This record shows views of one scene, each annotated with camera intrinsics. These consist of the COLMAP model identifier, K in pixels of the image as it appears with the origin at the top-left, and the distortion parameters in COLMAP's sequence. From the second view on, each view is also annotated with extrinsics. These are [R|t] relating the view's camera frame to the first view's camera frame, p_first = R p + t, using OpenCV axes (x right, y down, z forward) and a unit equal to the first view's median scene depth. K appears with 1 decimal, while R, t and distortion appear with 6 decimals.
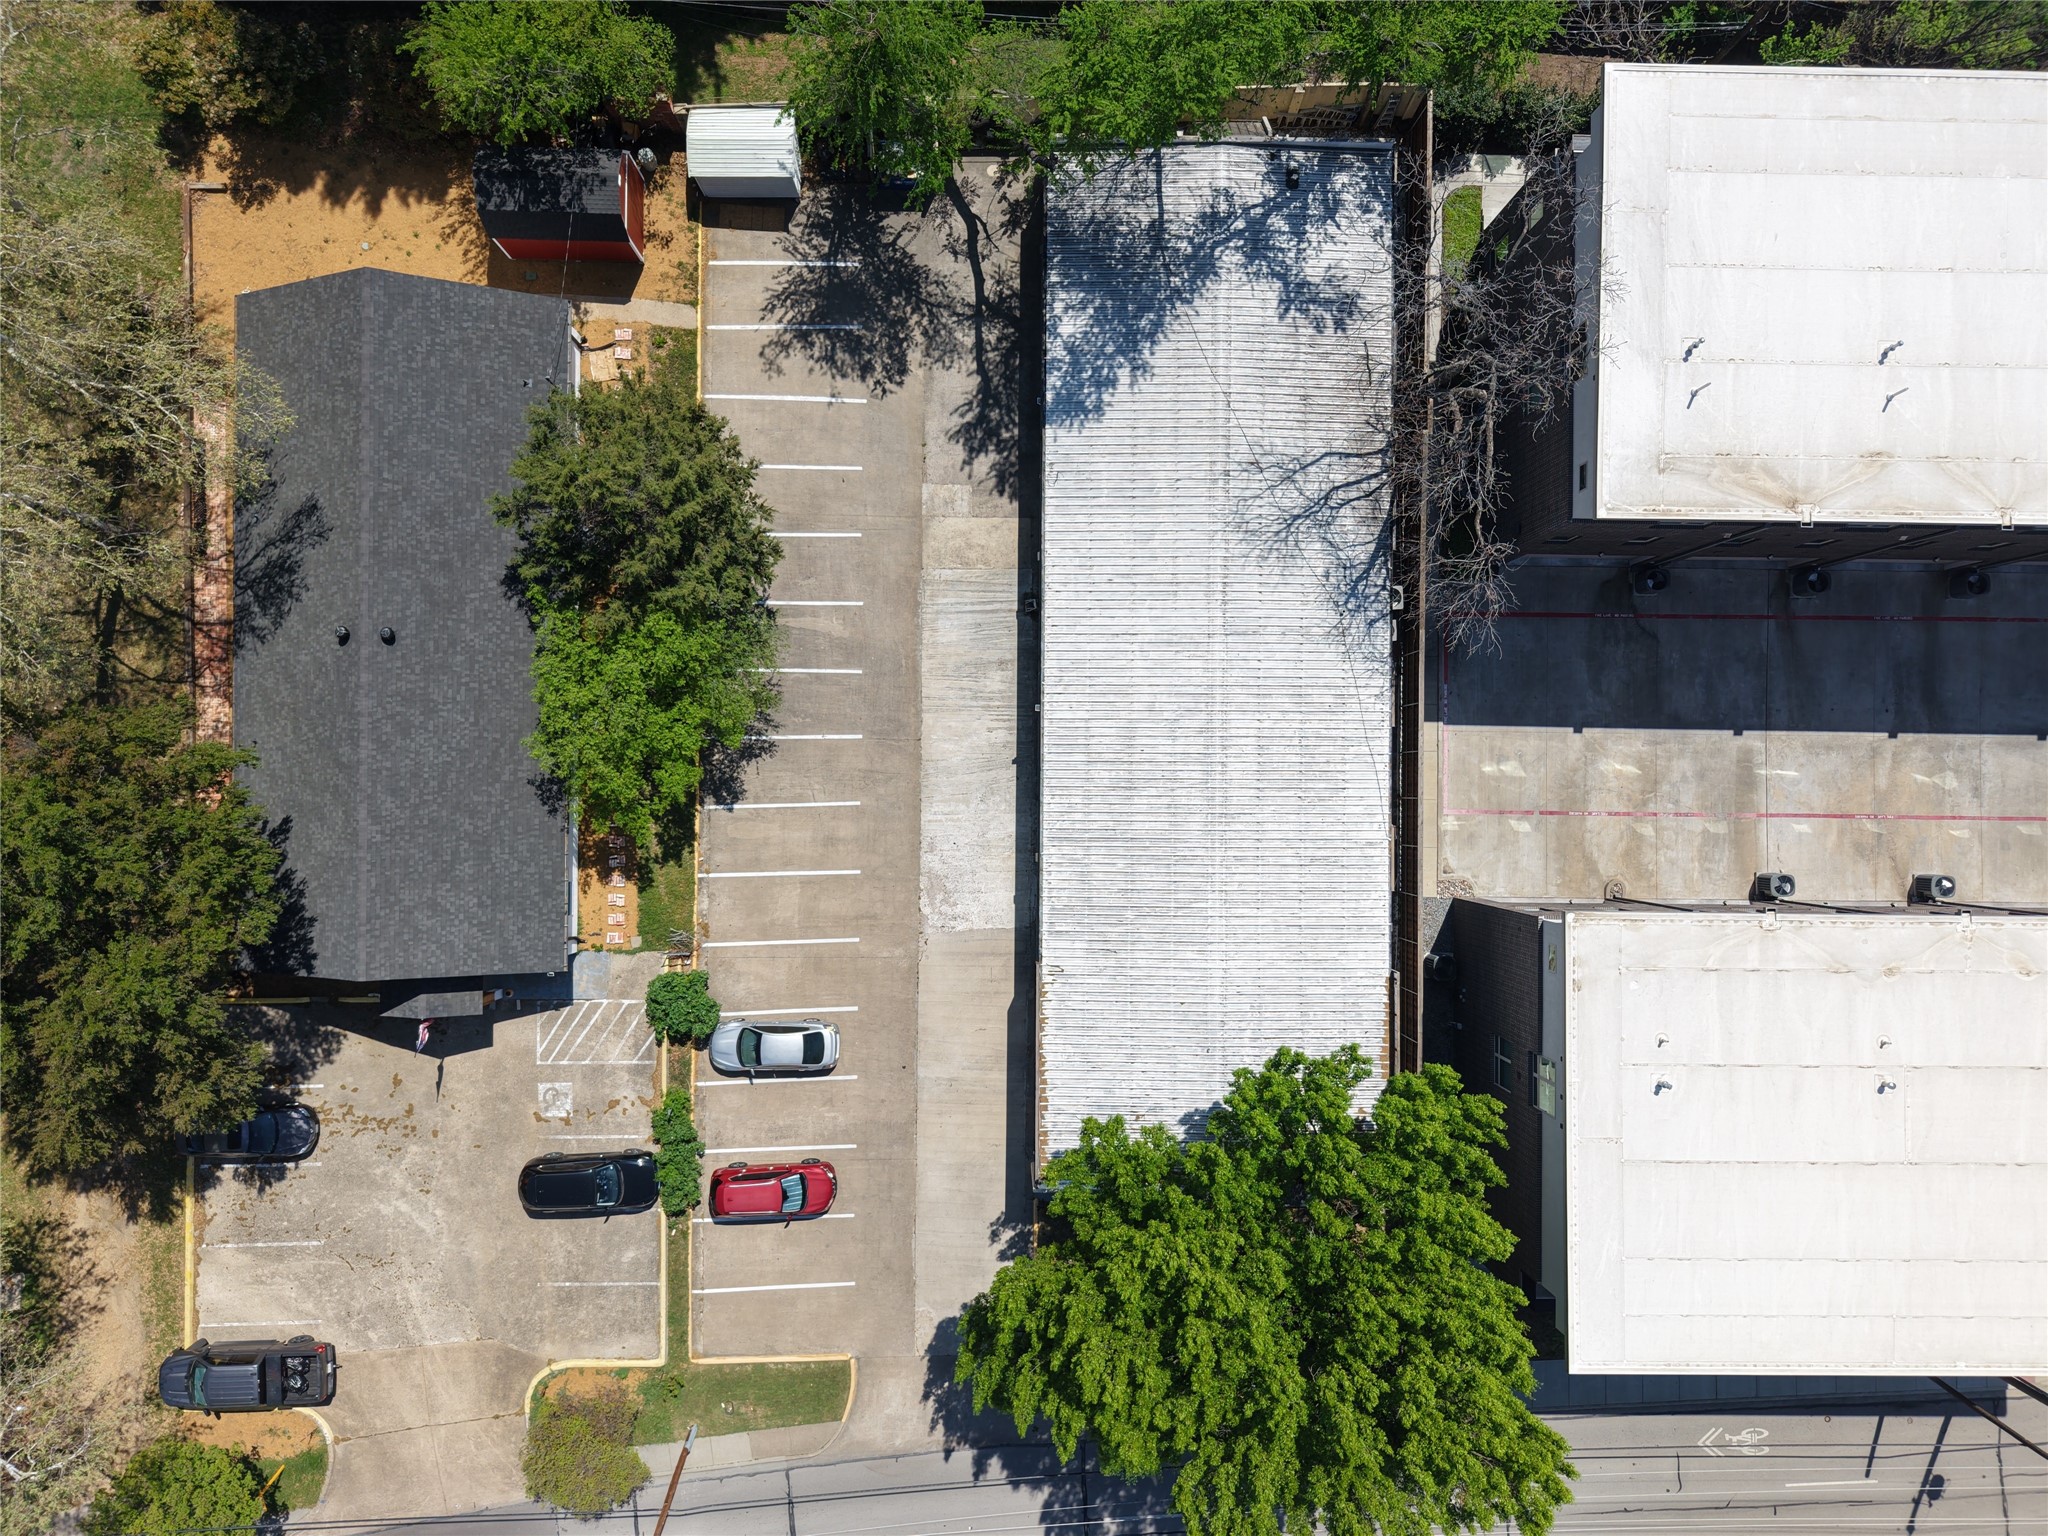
lens RADIAL K [[1376.5, 0, 1020.0], [0, 1376.5, 772.5], [0, 0, 1]] dist [0.008117, -0.007152]
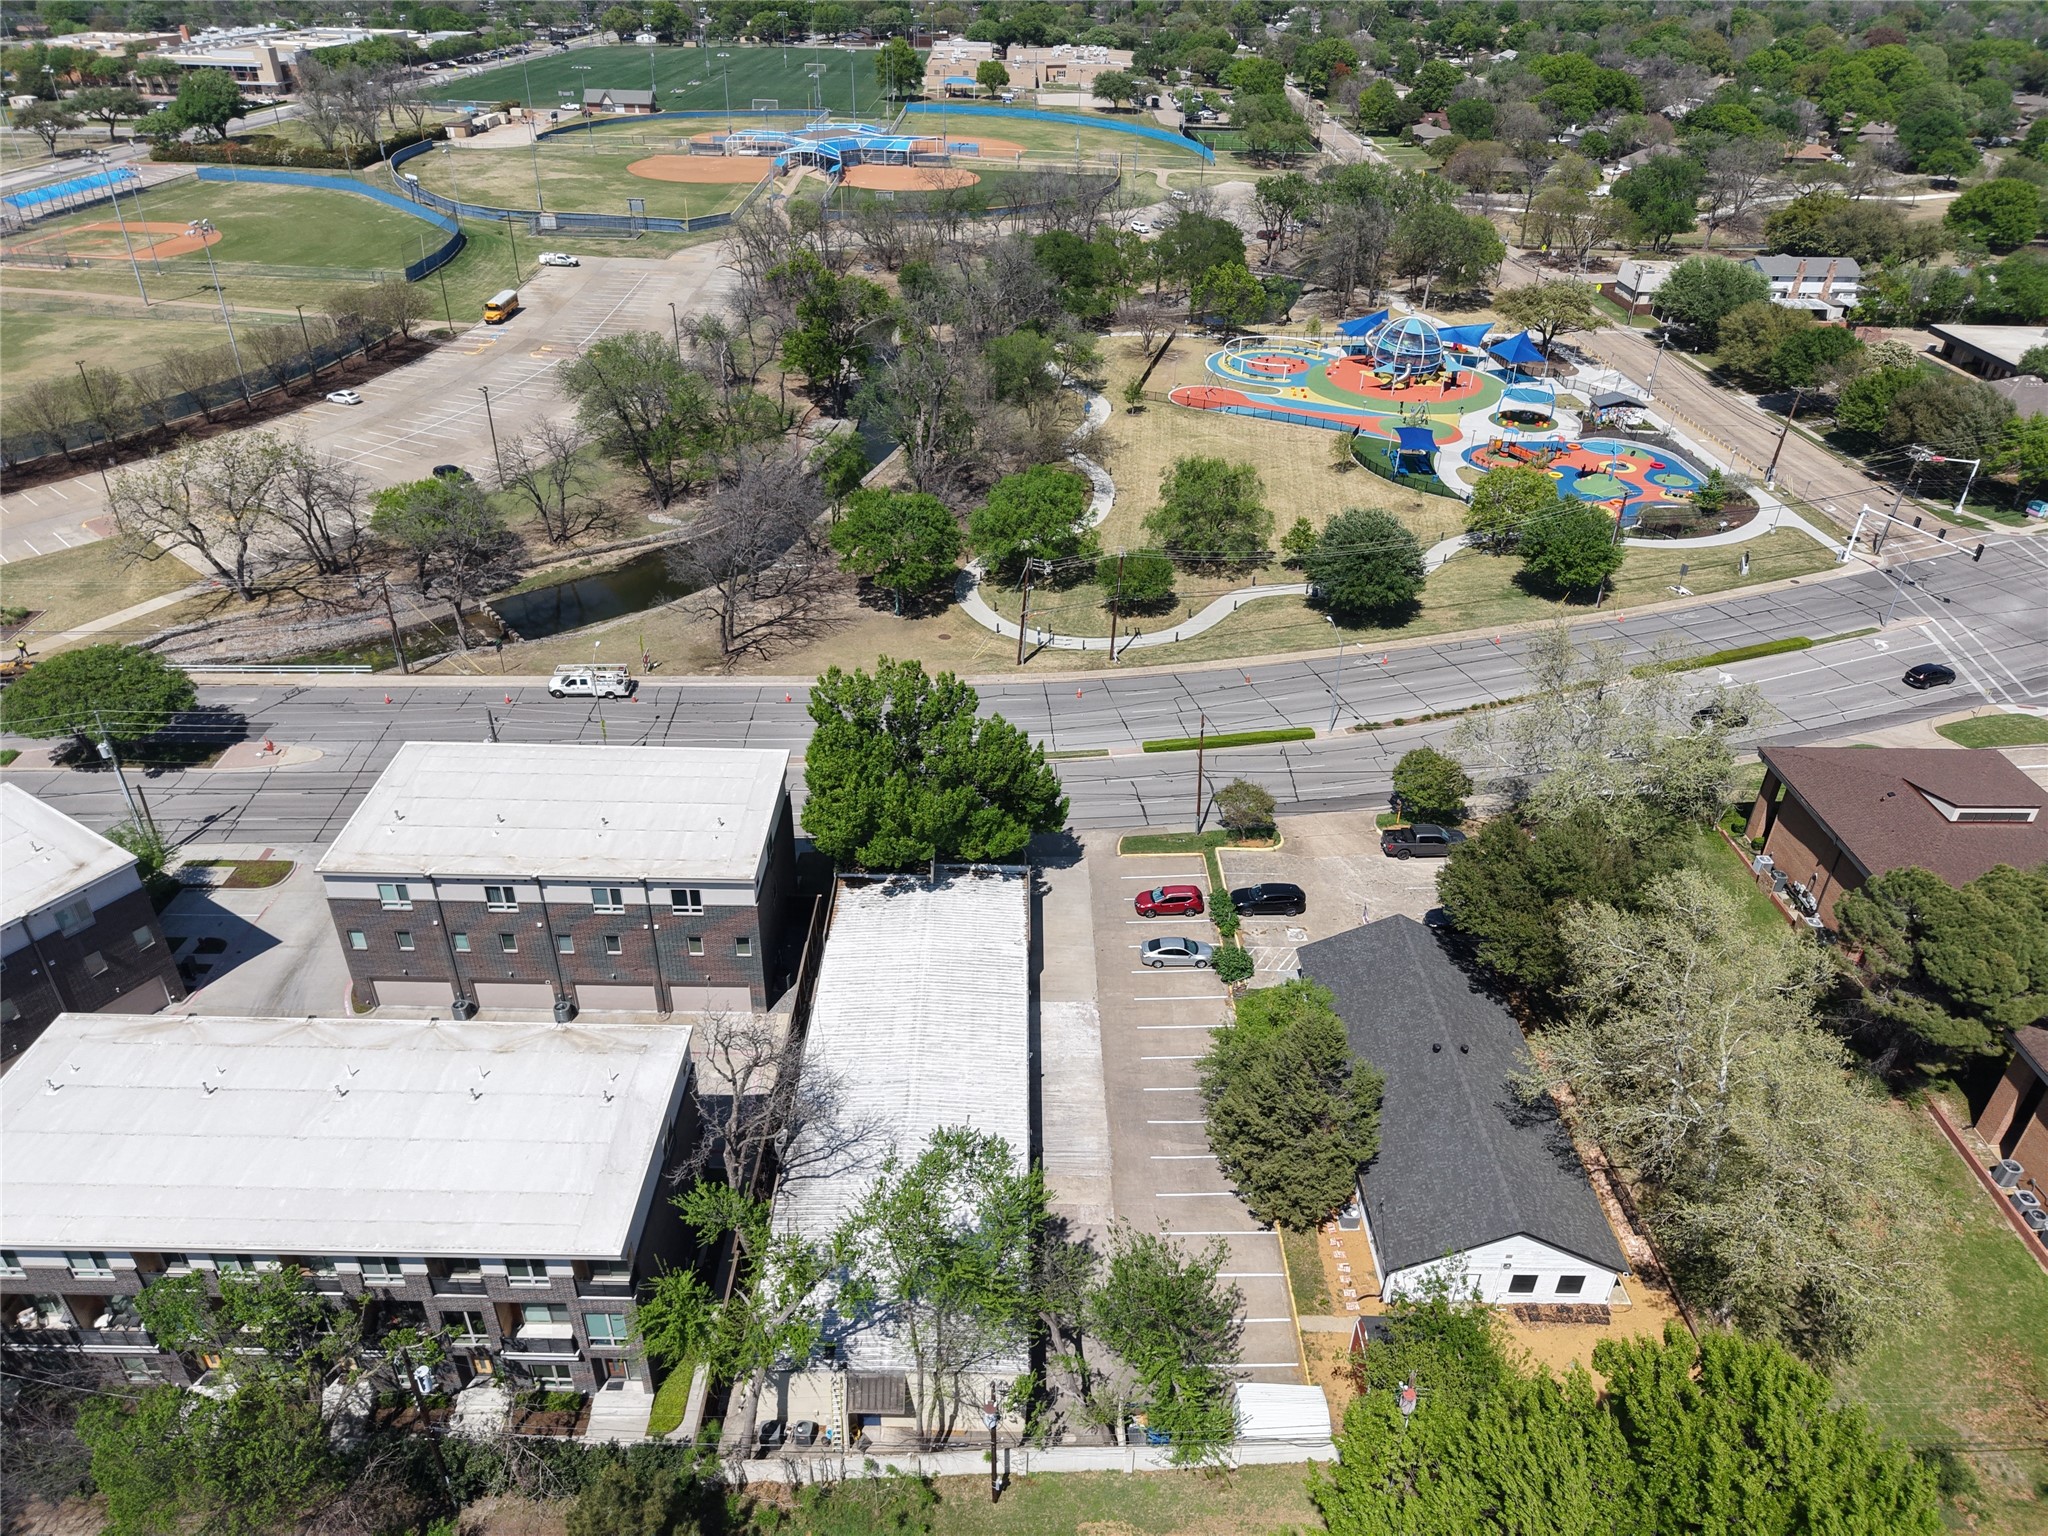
lens RADIAL K [[1376.5, 0, 1020.0], [0, 1376.5, 772.5], [0, 0, 1]] dist [0.008117, -0.007152]
pose [[-0.999115, -0.032173, -0.027095, 0.076706], [-0.006701, -0.514200, 0.857644, -1.203054], [-0.041525, 0.857067, 0.513529, -0.081548]]
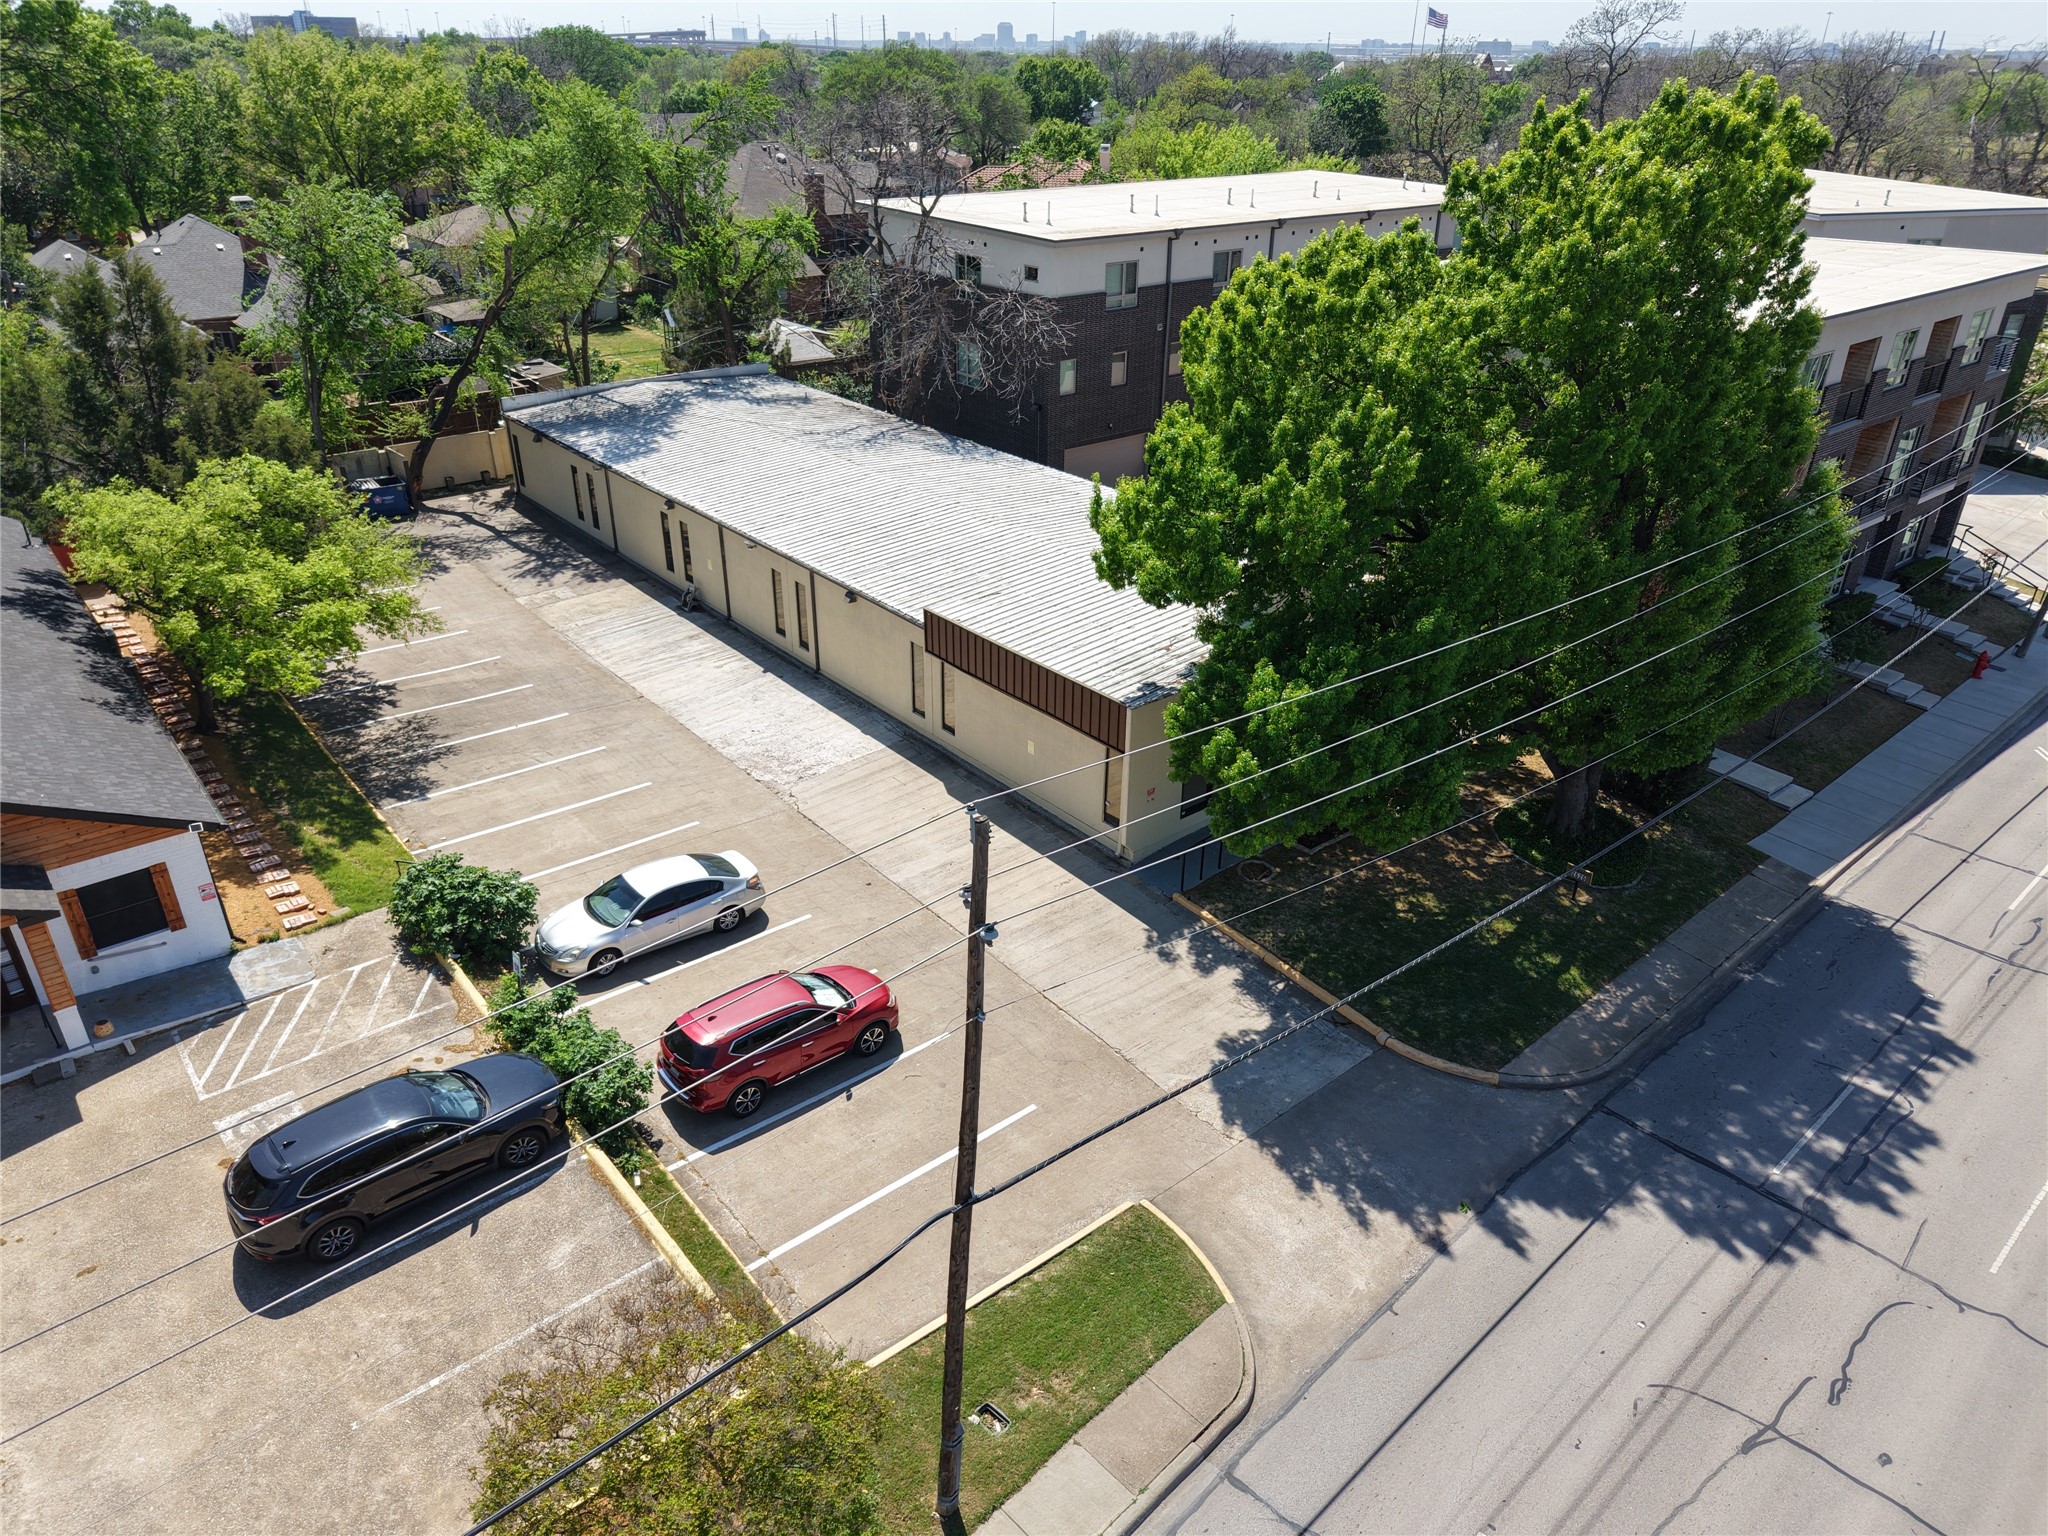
lens RADIAL K [[1376.5, 0, 1020.0], [0, 1376.5, 772.5], [0, 0, 1]] dist [0.008117, -0.007152]
pose [[0.768149, -0.313201, 0.558437, -0.370914], [0.640260, 0.380821, -0.667115, 0.672851], [-0.003724, 0.869989, 0.493057, 0.685855]]
